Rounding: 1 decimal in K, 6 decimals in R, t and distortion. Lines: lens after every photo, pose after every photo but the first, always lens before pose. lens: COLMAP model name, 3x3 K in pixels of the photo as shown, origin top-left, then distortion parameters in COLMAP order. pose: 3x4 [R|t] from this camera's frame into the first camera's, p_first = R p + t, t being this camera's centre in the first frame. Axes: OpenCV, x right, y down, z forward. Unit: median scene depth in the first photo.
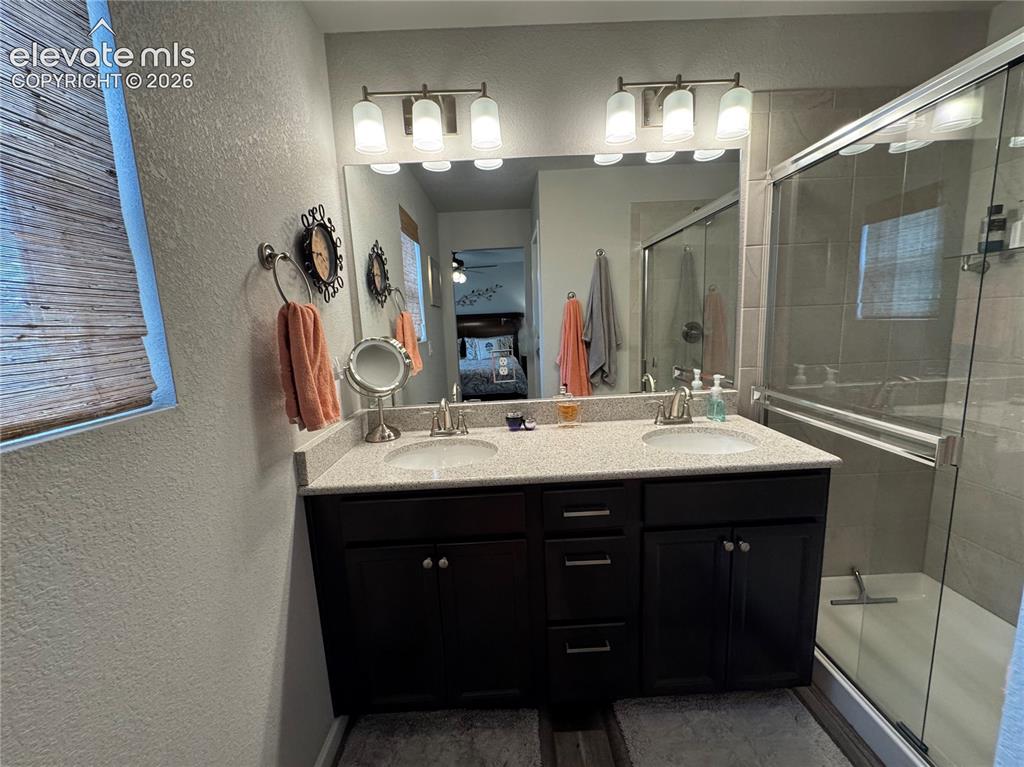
lens RADIAL K [[406.6, 0, 513.2], [0, 406.6, 382.3], [0, 0, 1]] dist [-0.002156, -0.000194]
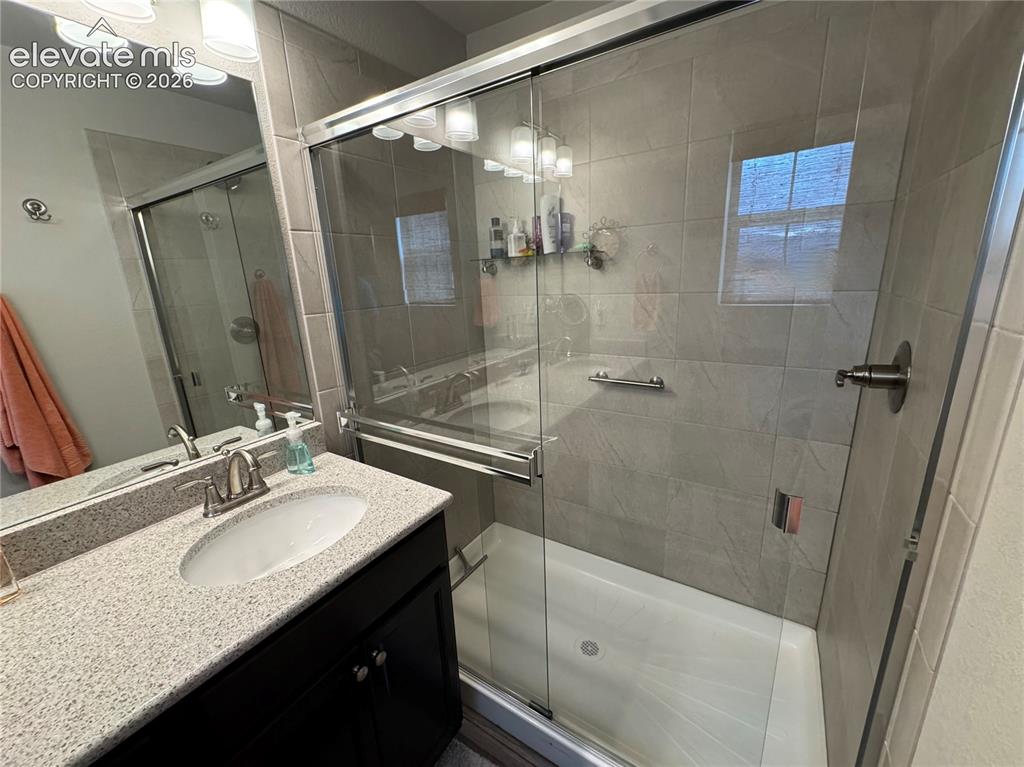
lens RADIAL K [[406.6, 0, 512.0], [0, 406.6, 380.9], [0, 0, 1]] dist [-0.002156, -0.000194]
pose [[0.556841, -0.193117, 0.807857, 0.154426], [0.146748, 0.980170, 0.133158, -0.109327], [-0.817553, 0.044403, 0.574139, 0.271407]]
